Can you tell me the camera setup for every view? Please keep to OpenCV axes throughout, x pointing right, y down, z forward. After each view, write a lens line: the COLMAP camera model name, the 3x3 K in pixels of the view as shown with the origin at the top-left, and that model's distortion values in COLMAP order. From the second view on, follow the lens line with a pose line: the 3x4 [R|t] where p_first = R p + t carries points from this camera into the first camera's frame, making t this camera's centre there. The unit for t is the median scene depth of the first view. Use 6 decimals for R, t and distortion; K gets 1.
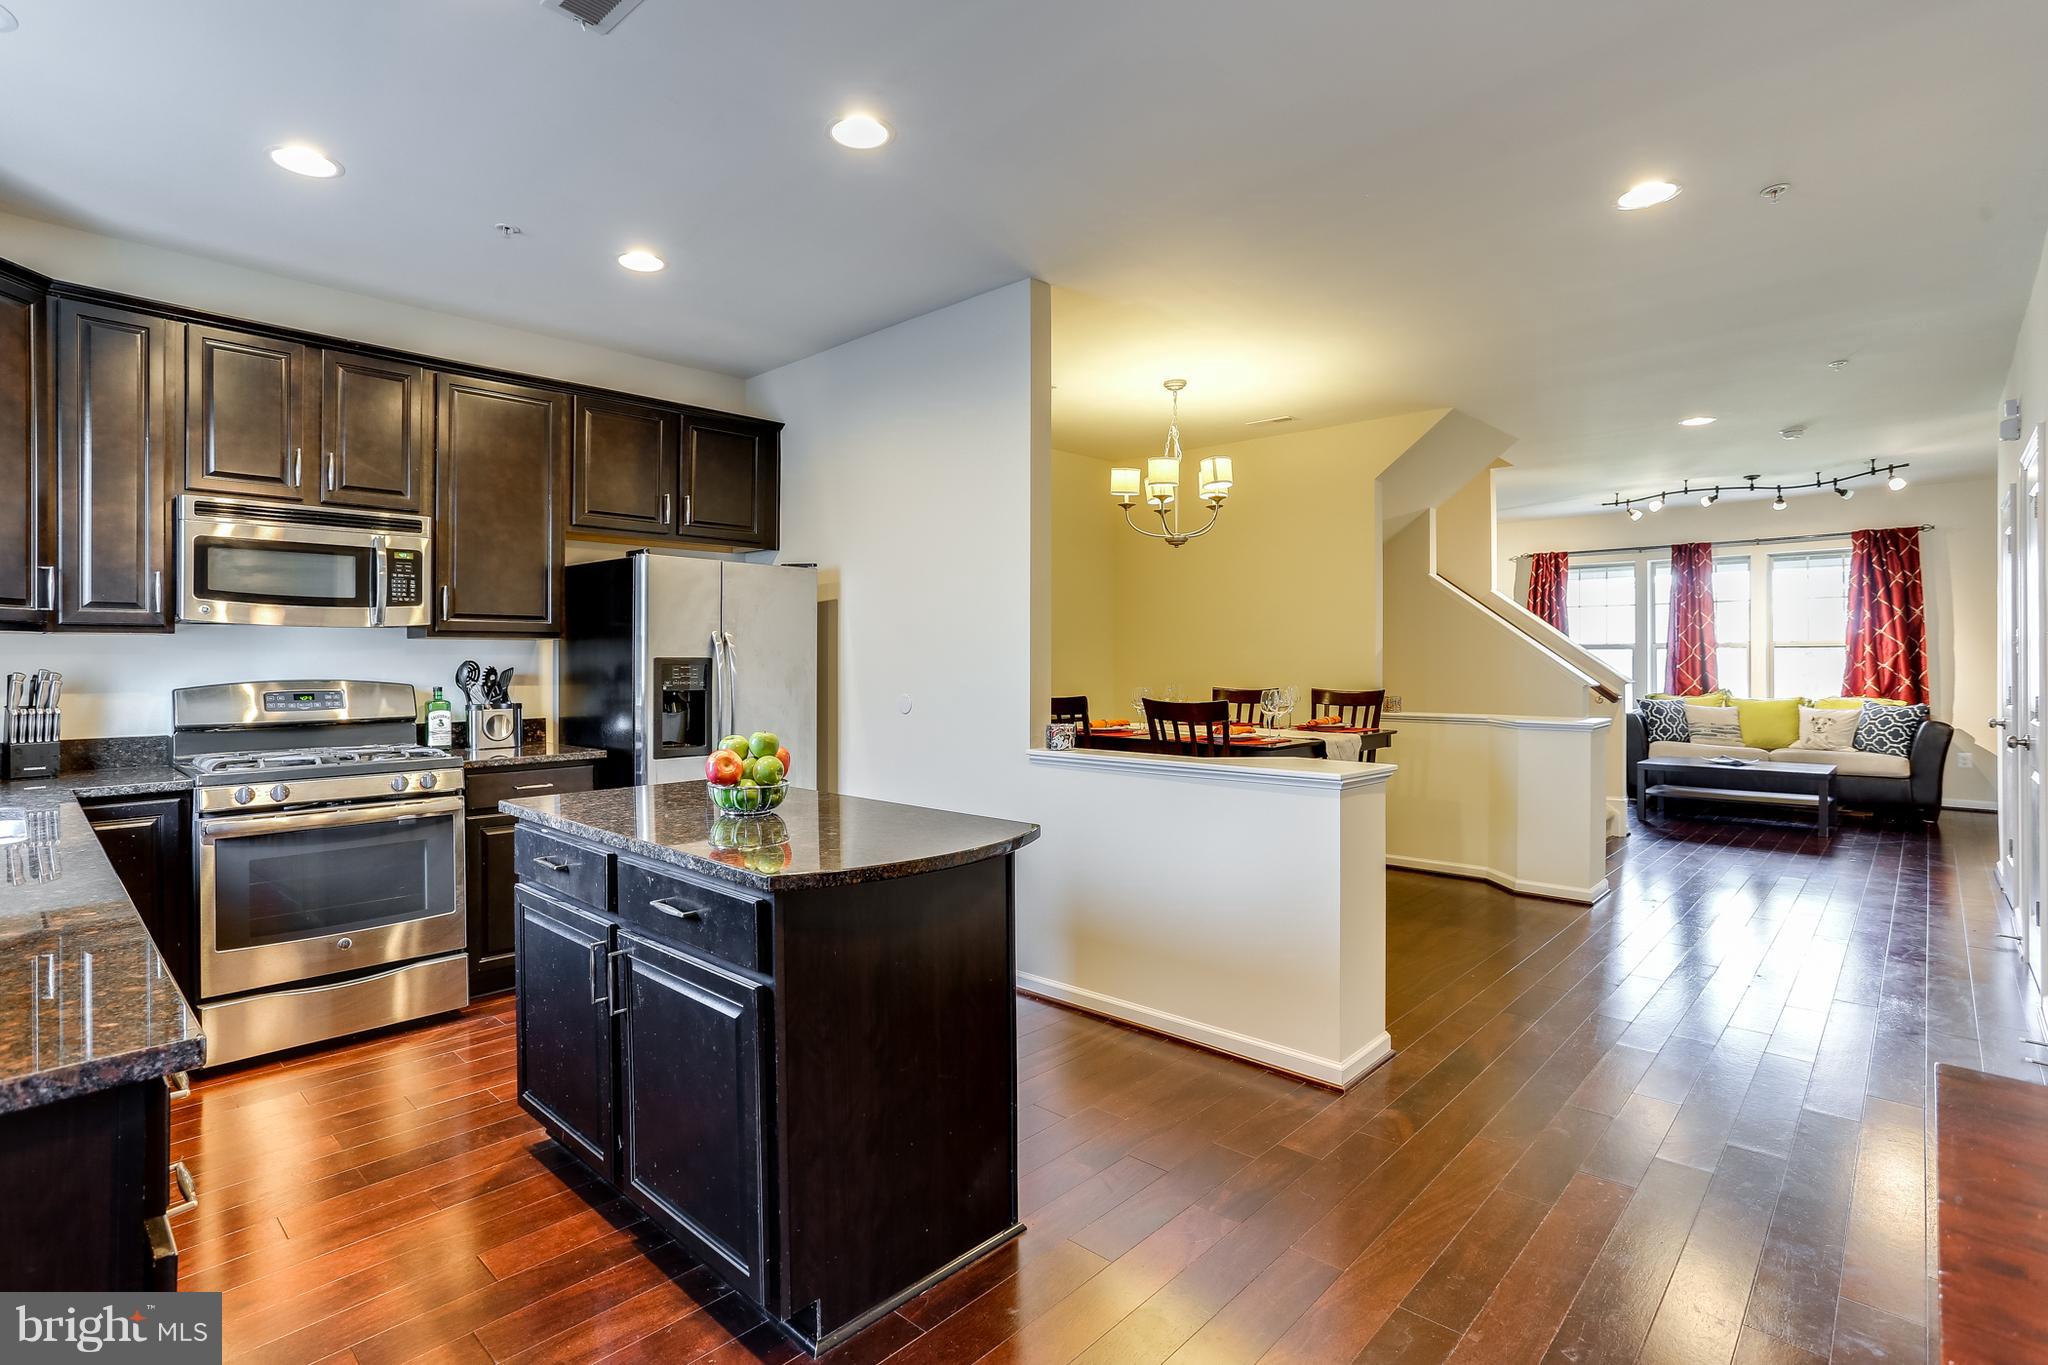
lens RADIAL K [[1005.8, 0, 1017.0], [0, 1005.8, 656.0], [0, 0, 1]] dist [-0.021487, 0.000319]
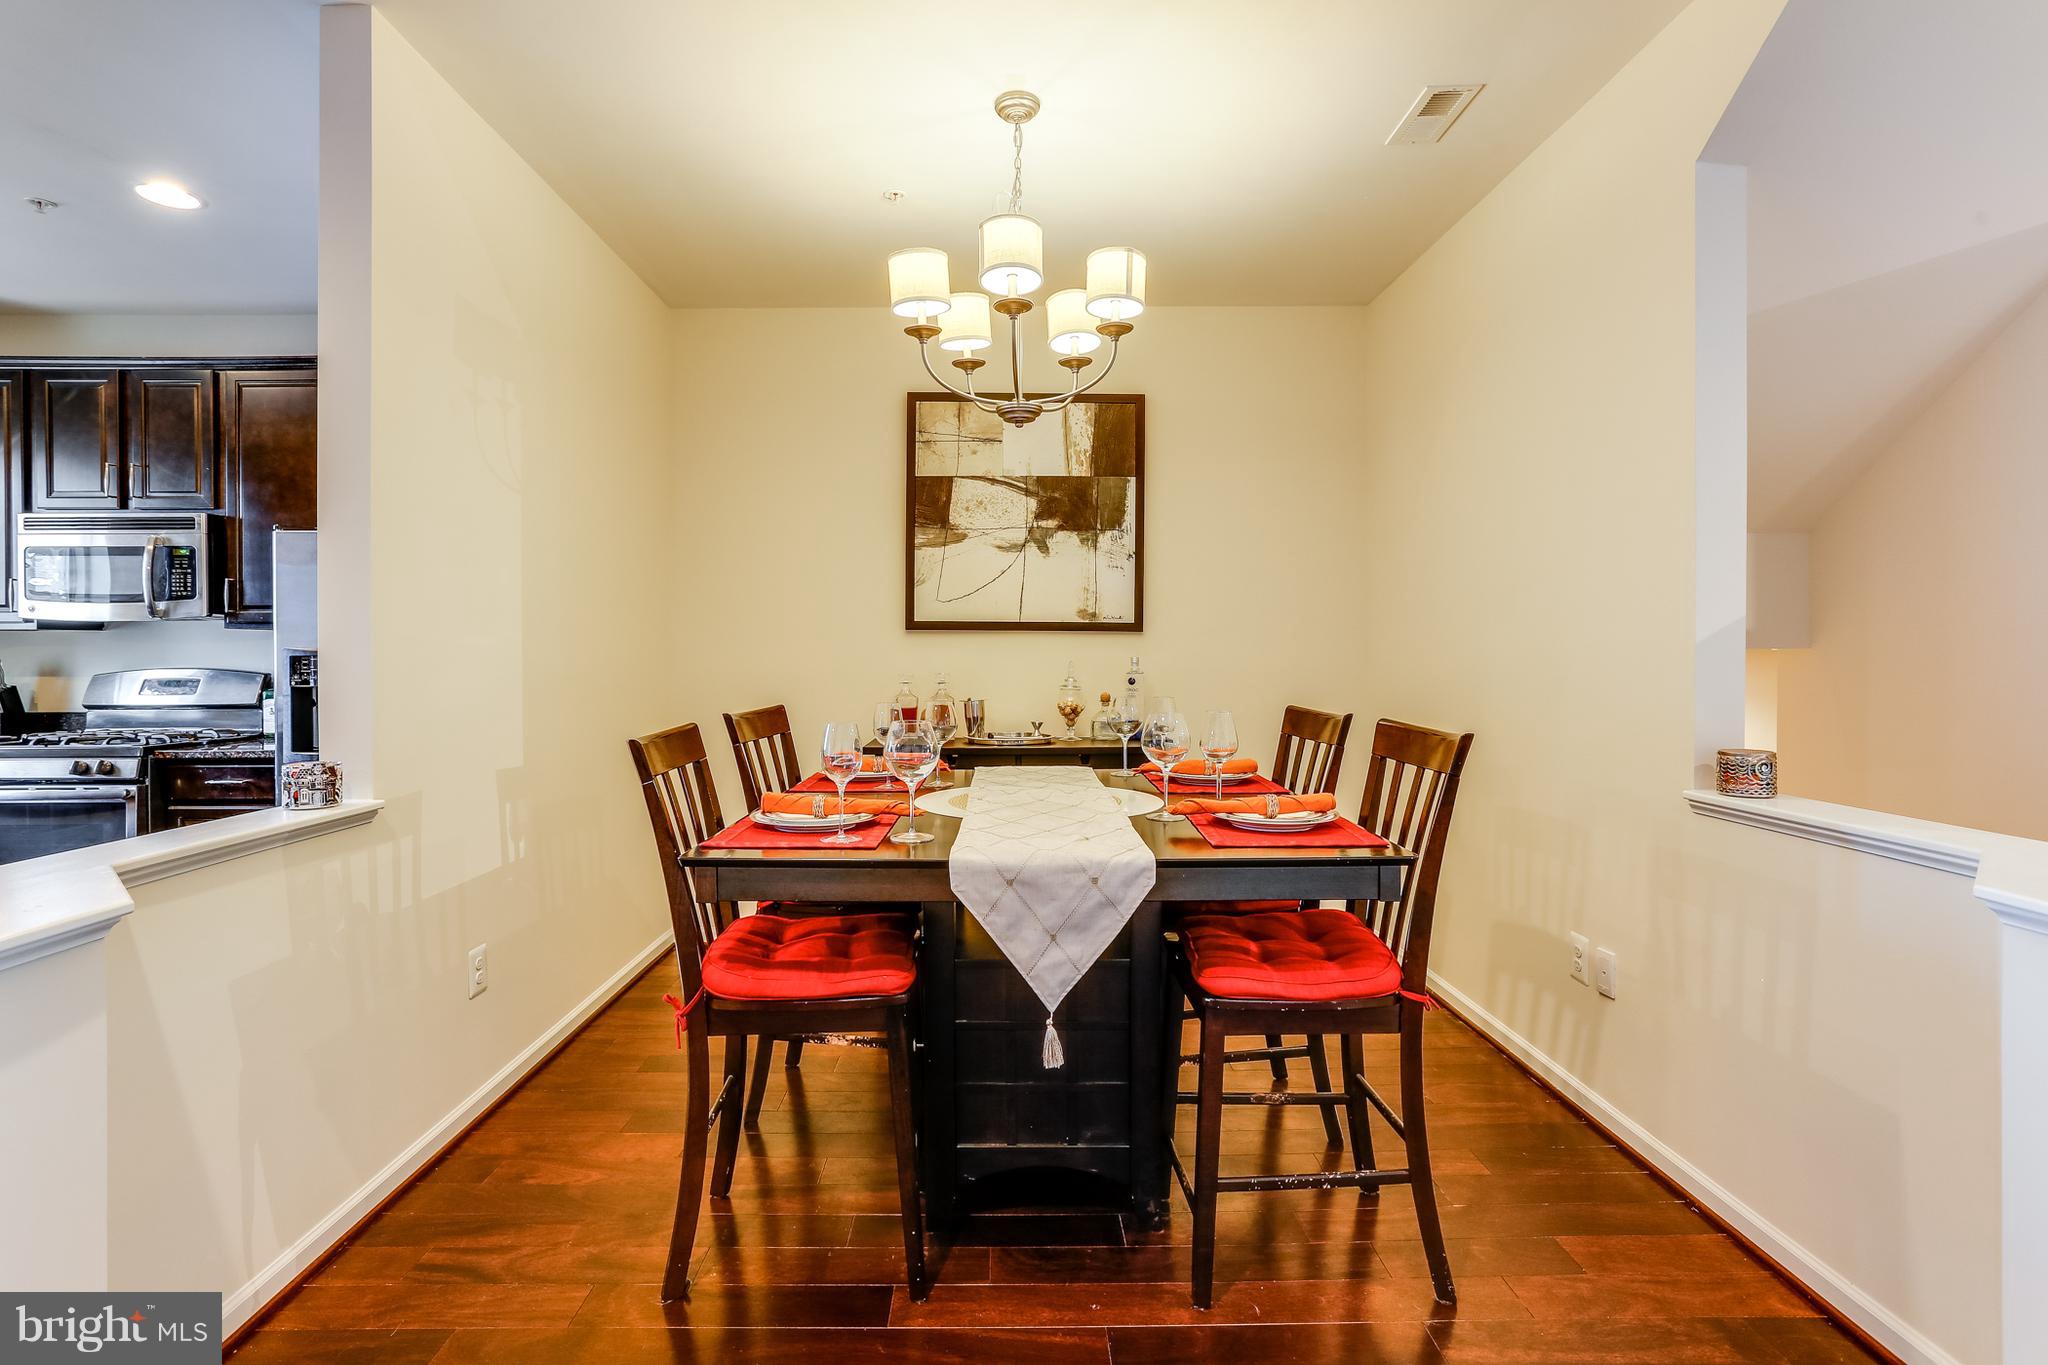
lens RADIAL K [[1005.8, 0, 1017.0], [0, 1005.8, 656.0], [0, 0, 1]] dist [-0.021487, 0.000319]
pose [[0.682743, 0.009033, -0.730602, 0.750004], [0.005221, 0.999838, 0.017240, -0.004055], [0.730640, -0.015585, 0.682585, 0.923925]]
